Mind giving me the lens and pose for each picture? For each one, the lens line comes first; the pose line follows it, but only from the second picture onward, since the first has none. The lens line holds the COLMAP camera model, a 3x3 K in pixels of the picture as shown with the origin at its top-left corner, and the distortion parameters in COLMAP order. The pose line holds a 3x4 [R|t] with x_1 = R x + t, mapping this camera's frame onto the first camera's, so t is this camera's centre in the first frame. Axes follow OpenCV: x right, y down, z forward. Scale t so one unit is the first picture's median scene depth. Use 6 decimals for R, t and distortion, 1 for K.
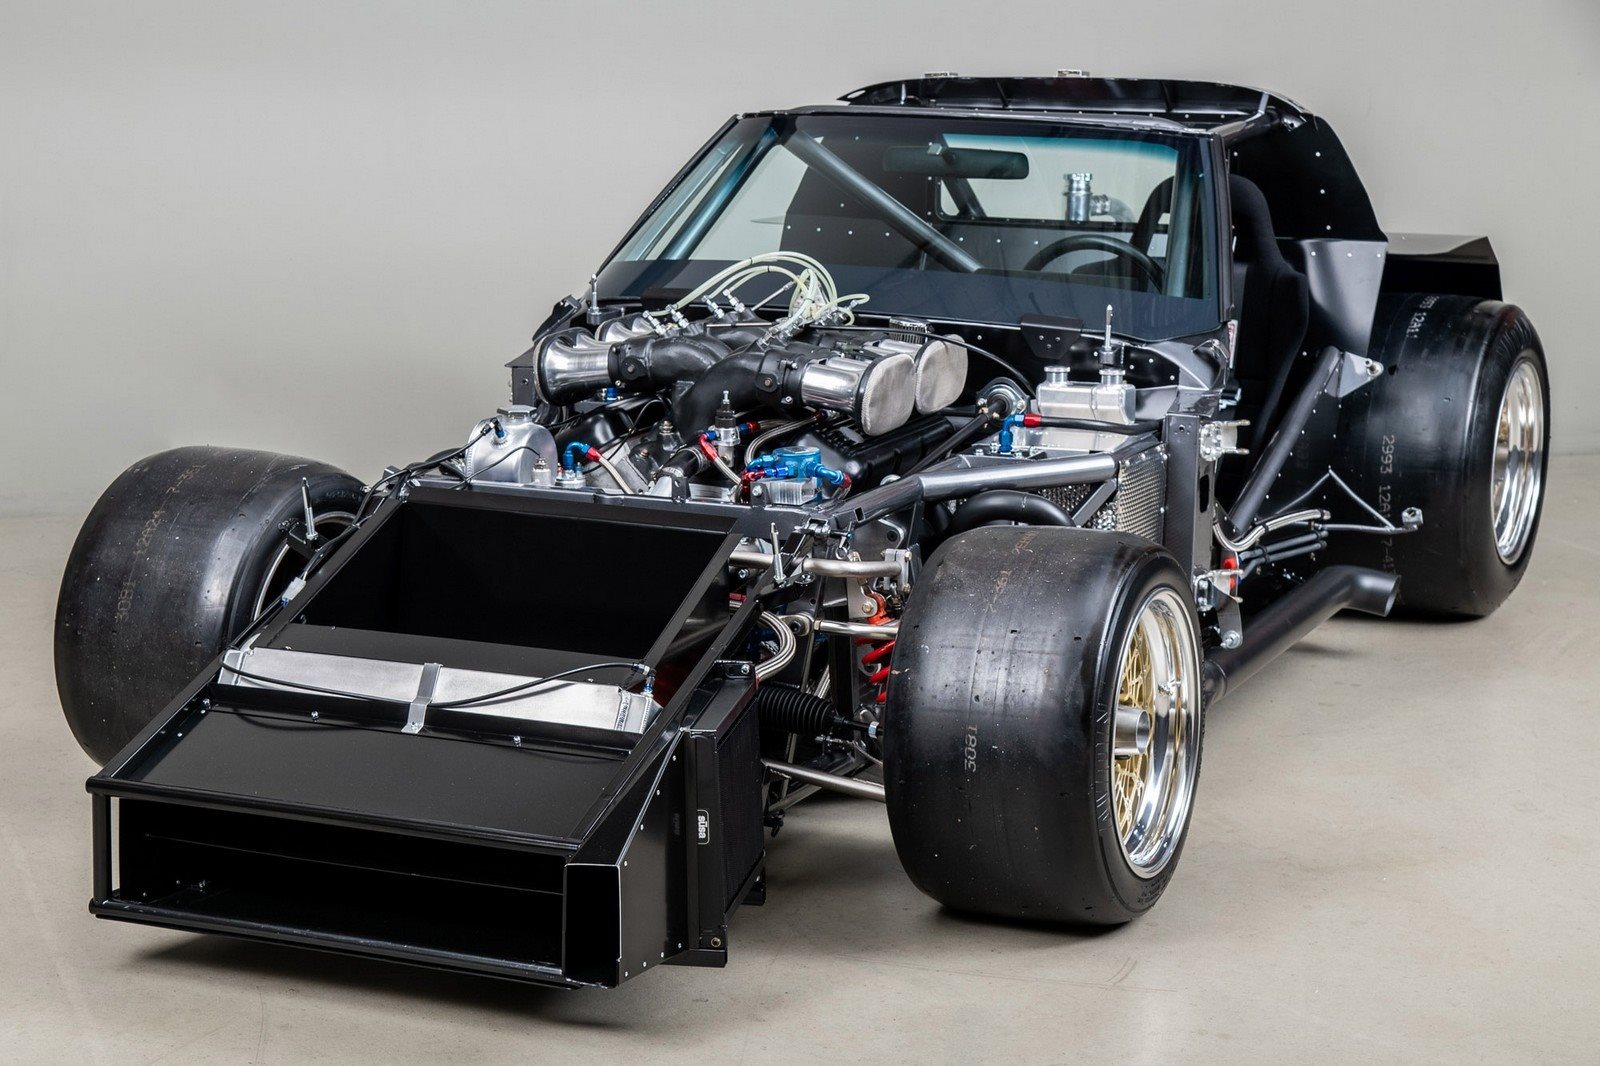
lens RADIAL K [[3376.5, 0, 766.0], [0, 3376.5, 559.6], [0, 0, 1]] dist [0.346683, 0.000000]
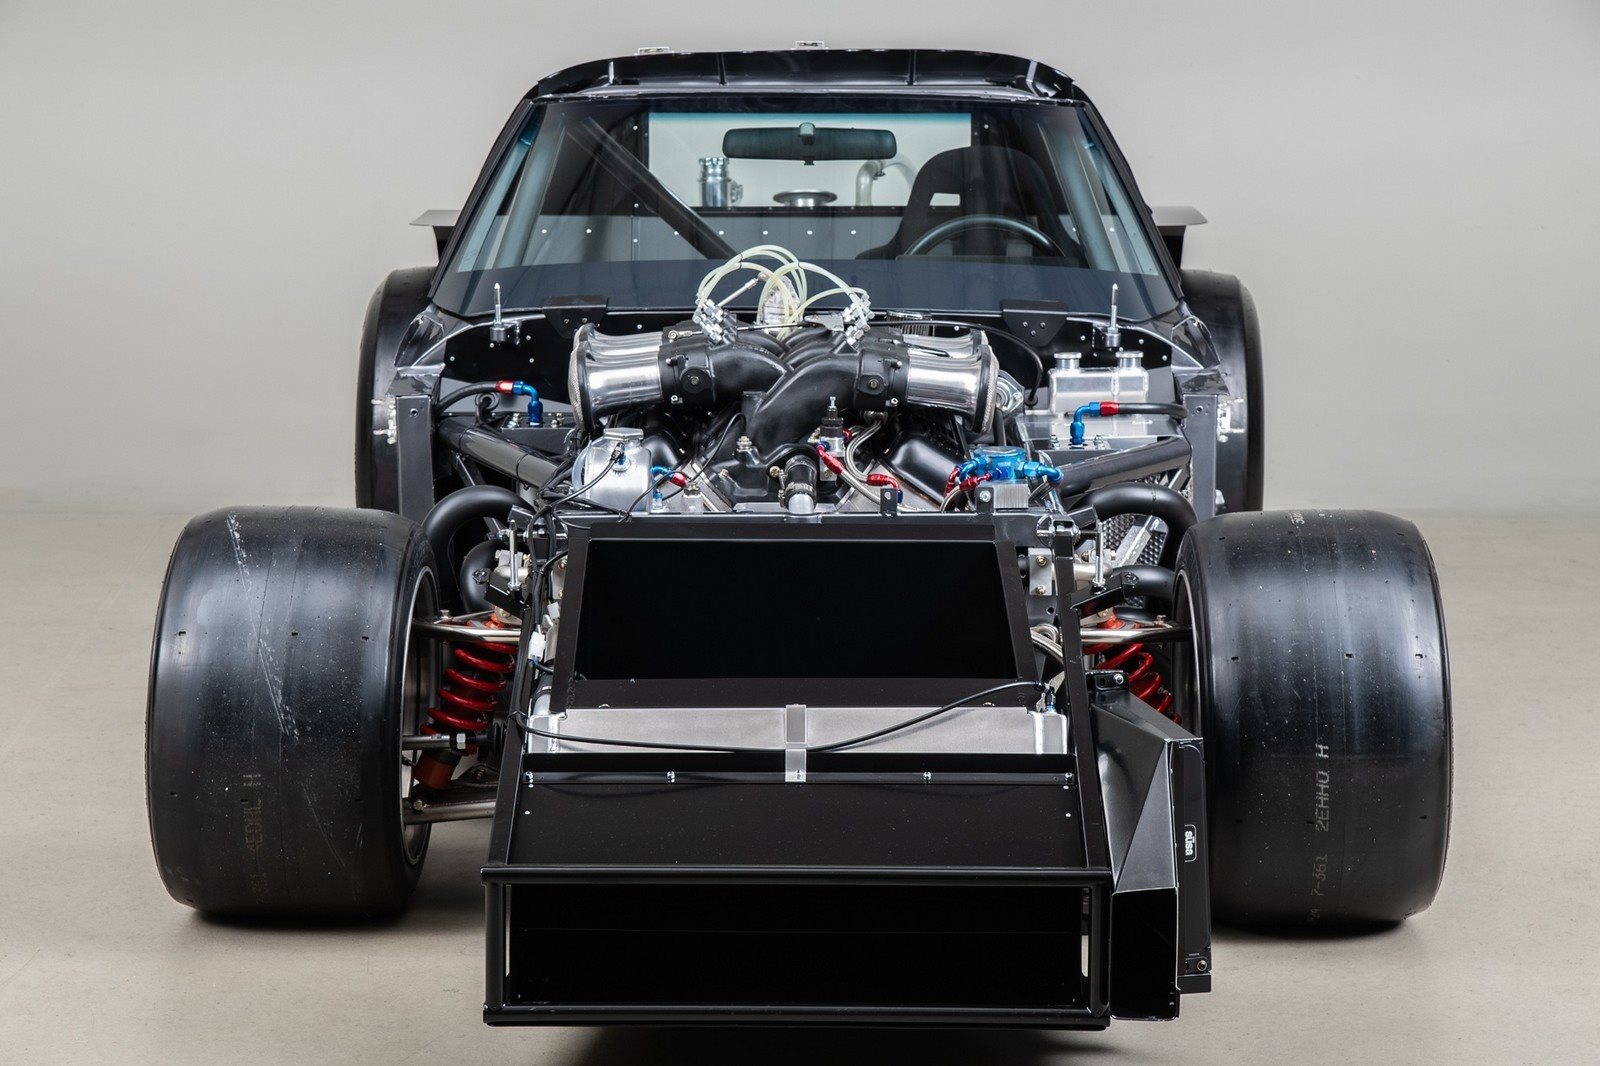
lens RADIAL K [[4076.1, 0, 790.7], [0, 4076.1, 533.8], [0, 0, 1]] dist [0.428608, 0.000000]
pose [[0.914346, -0.076410, 0.397660, -0.448410], [0.086509, 0.996223, -0.007488, -0.005669], [-0.395586, 0.041248, 0.917502, 0.000144]]
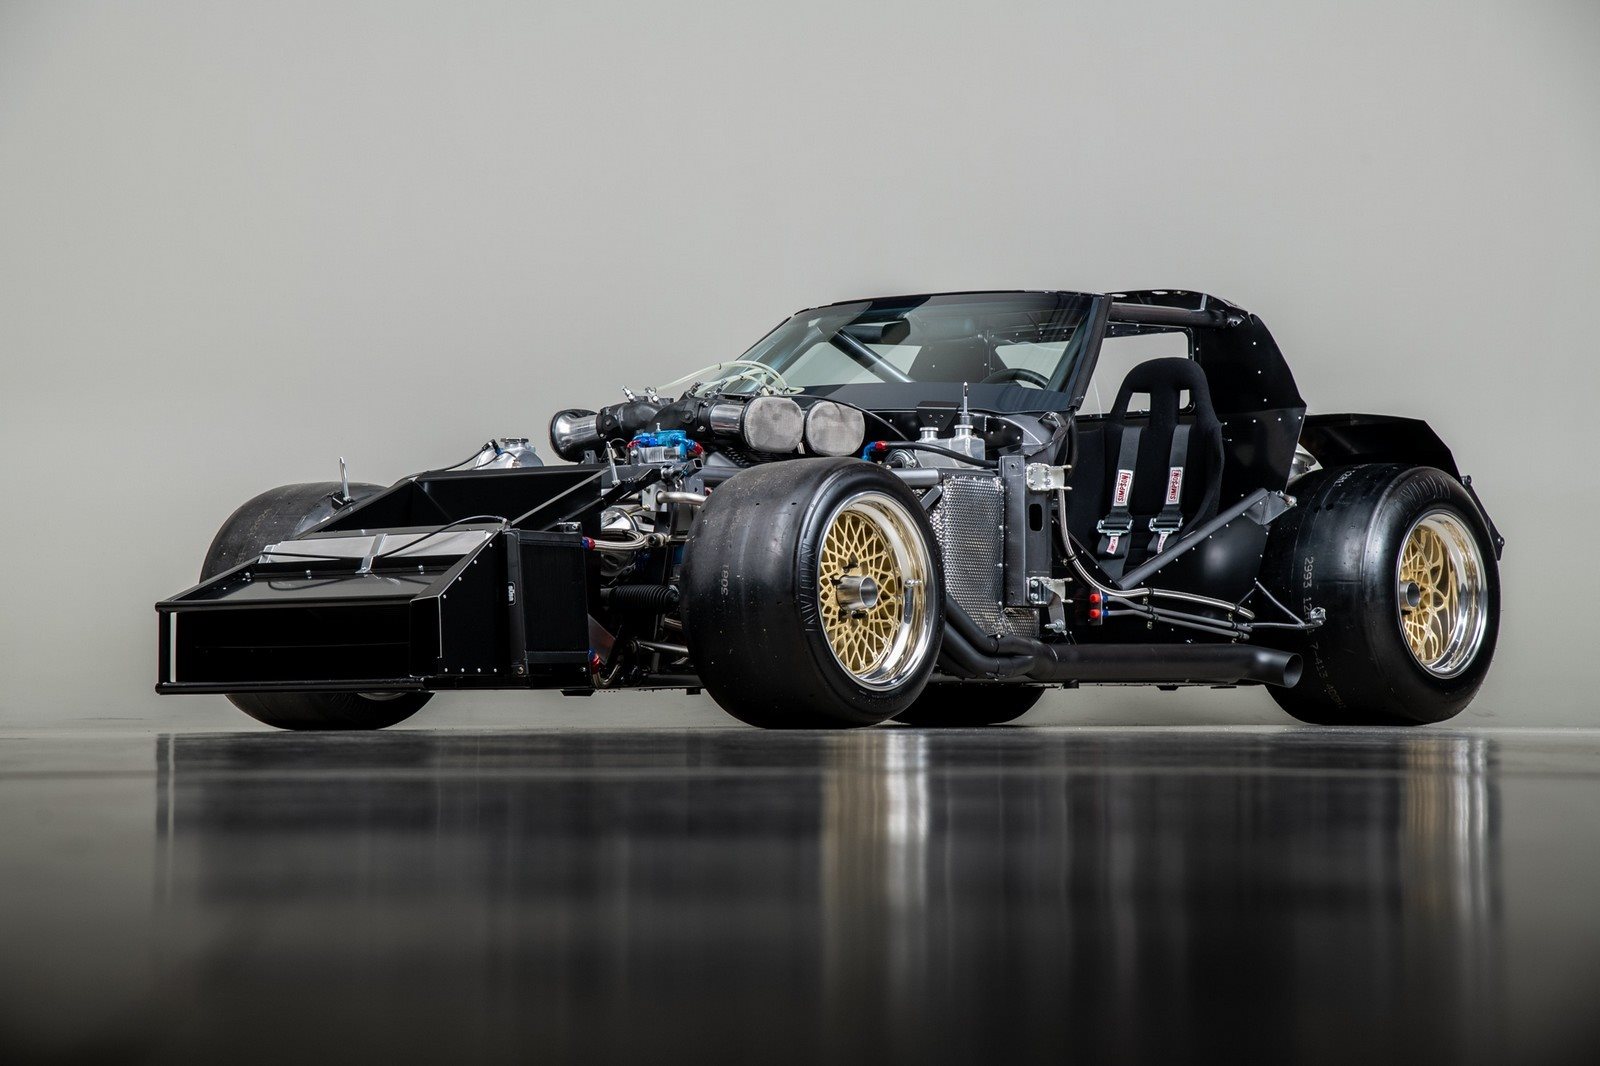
lens RADIAL K [[4510.2, 0, 792.8], [0, 4510.2, 525.4], [0, 0, 1]] dist [0.655515, 0.000000]
pose [[0.972544, -0.026323, -0.231226, 0.465026], [-0.029845, 0.971270, -0.236102, 0.423624], [0.230798, 0.236520, 0.943817, -0.737122]]
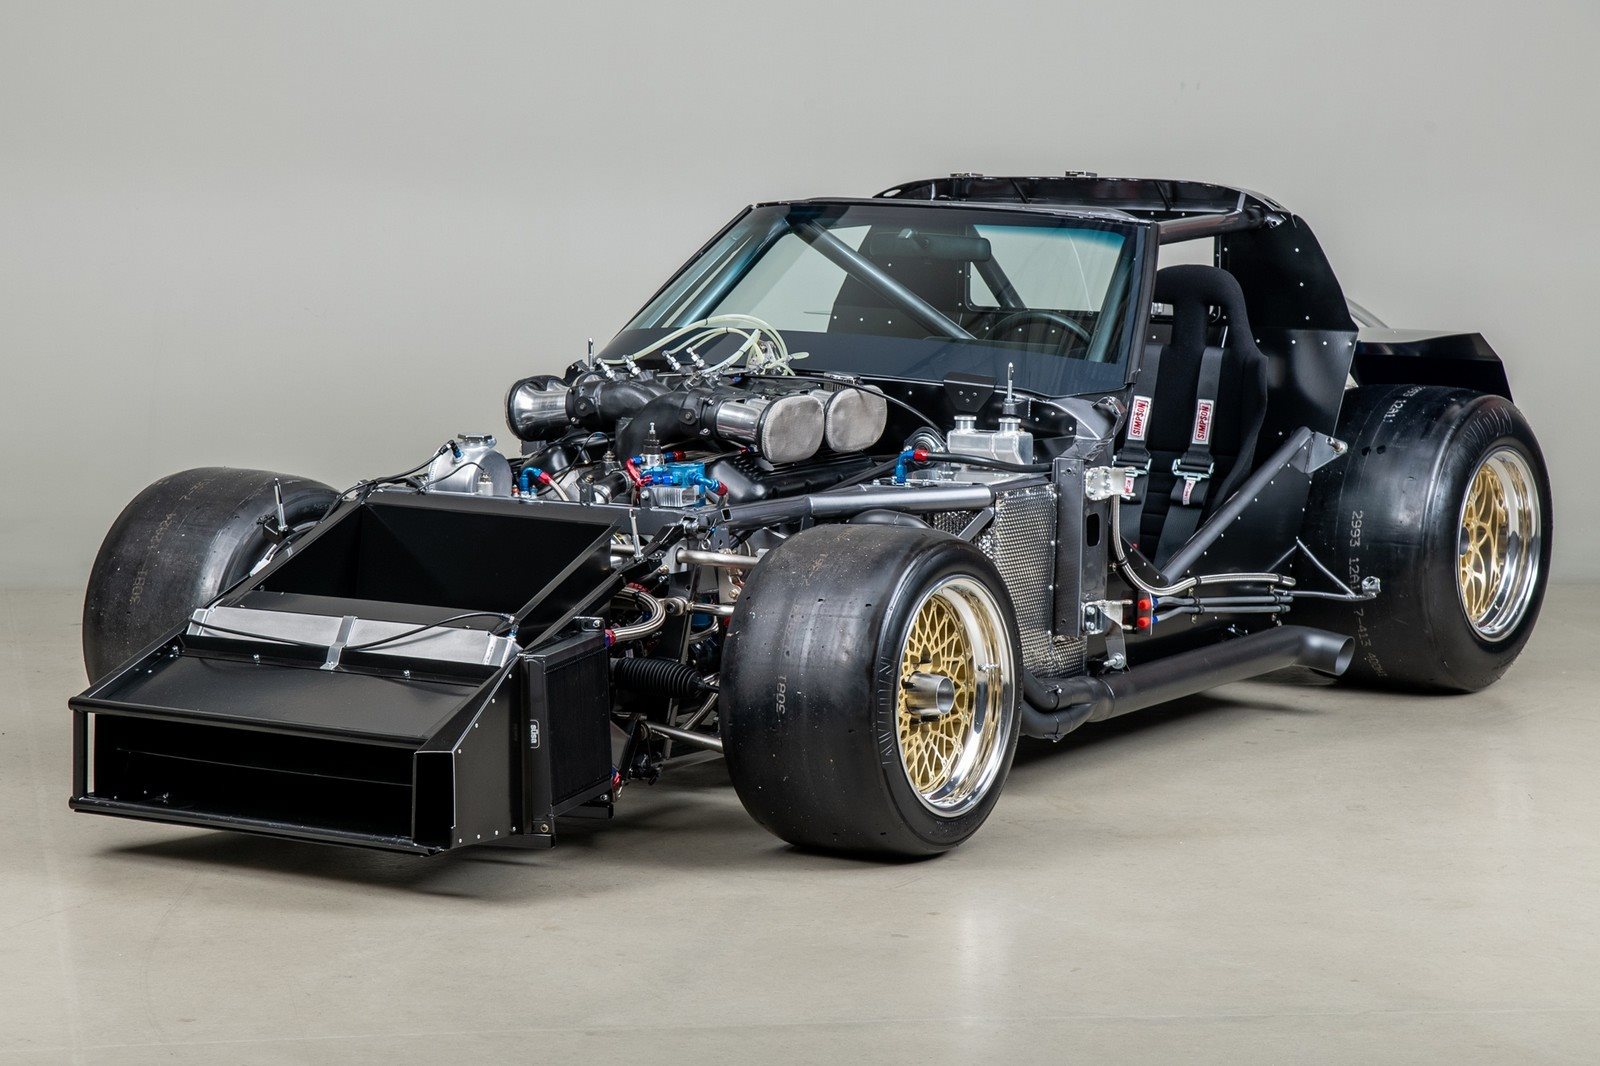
lens RADIAL K [[4523.0, 0, 800.5], [0, 4523.0, 536.8], [0, 0, 1]] dist [0.531421, 0.000000]
pose [[0.991752, 0.018864, -0.126777, 0.231562], [-0.028943, 0.996523, -0.078135, 0.107179], [0.124862, 0.081160, 0.988849, -0.522887]]
